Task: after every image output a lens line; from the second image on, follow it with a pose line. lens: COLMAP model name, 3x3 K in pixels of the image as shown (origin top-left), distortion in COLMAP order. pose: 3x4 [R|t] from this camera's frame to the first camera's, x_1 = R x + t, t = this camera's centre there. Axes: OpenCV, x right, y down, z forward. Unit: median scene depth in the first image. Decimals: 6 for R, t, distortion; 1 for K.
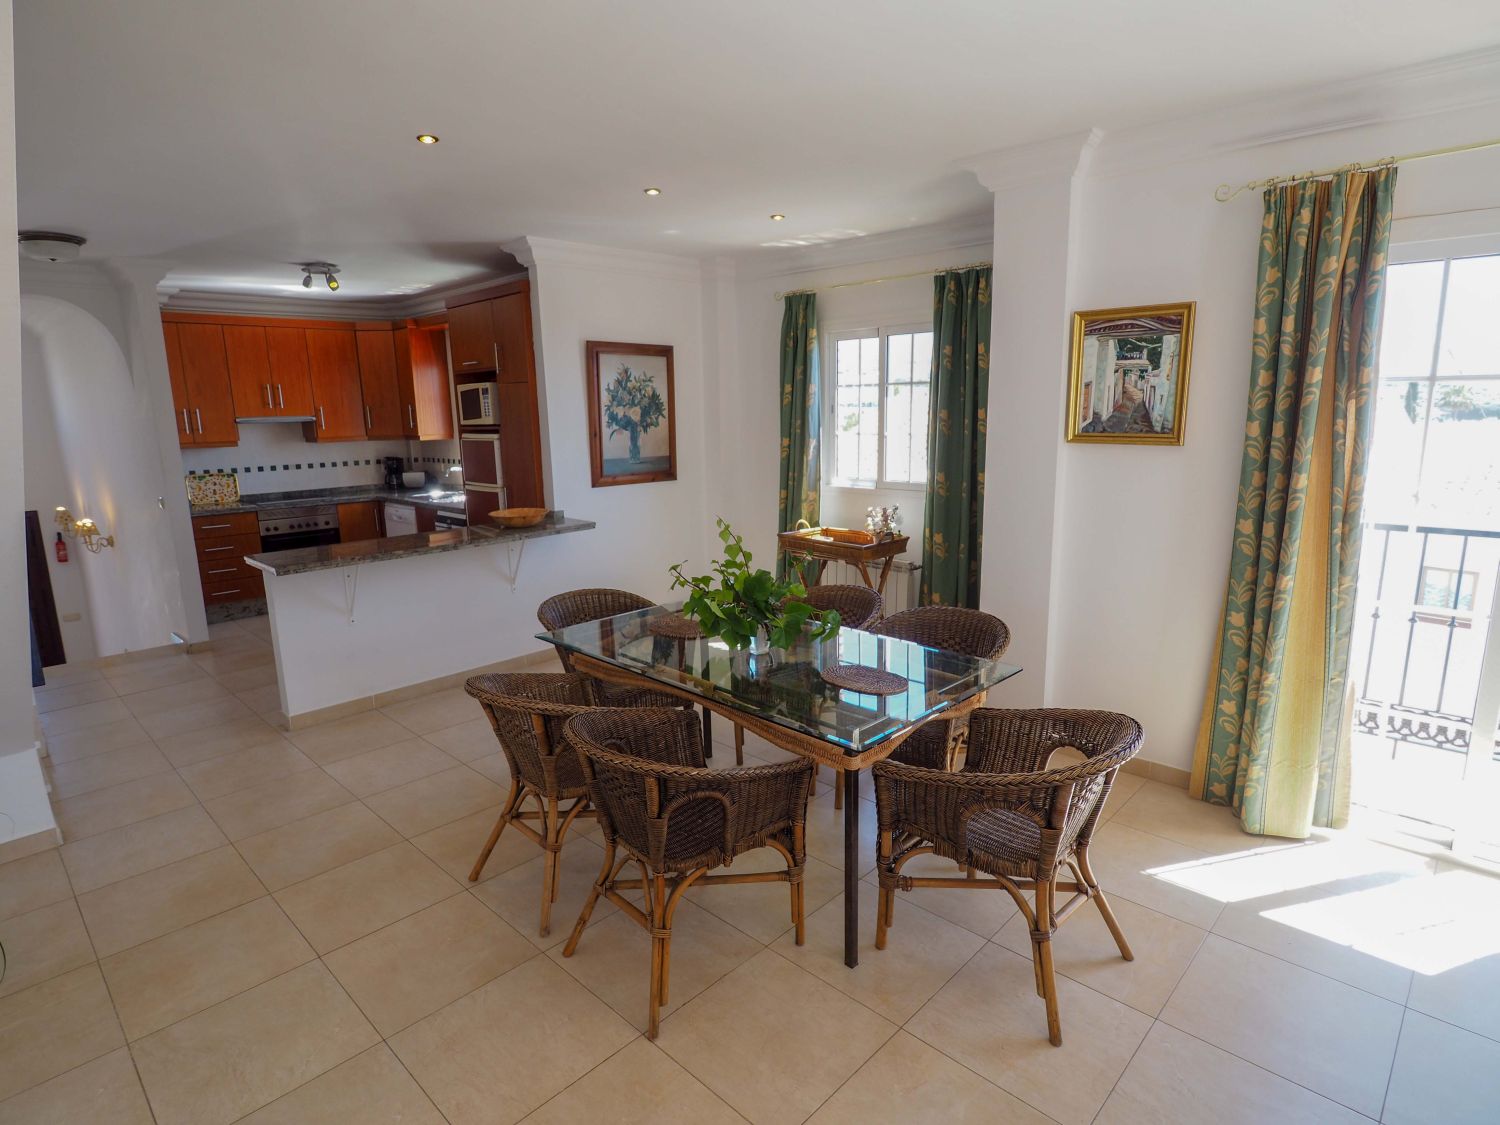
lens RADIAL K [[800.8, 0, 692.0], [0, 800.8, 554.9], [0, 0, 1]] dist [-0.012779, 0.000181]
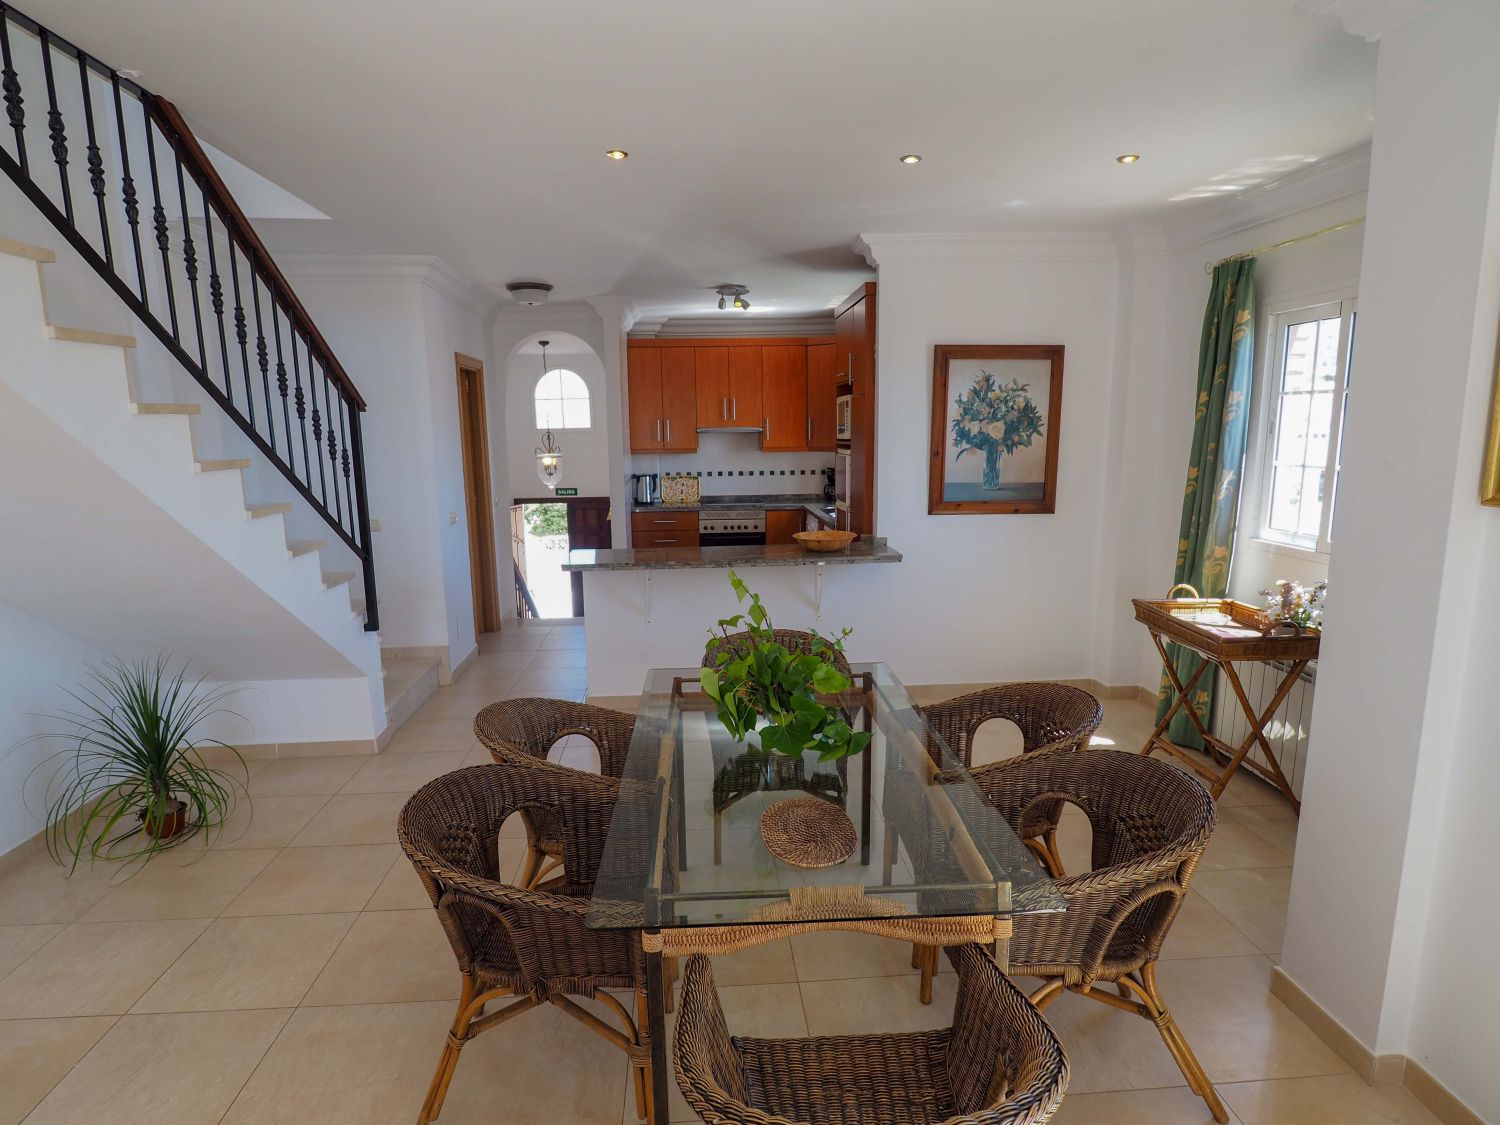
lens RADIAL K [[800.8, 0, 747.7], [0, 800.8, 558.0], [0, 0, 1]] dist [-0.012779, 0.000181]
pose [[0.763388, 0.114581, -0.635696, 0.274221], [-0.119864, 0.992177, 0.034894, -0.043156], [0.634721, 0.049560, 0.771151, 0.205329]]
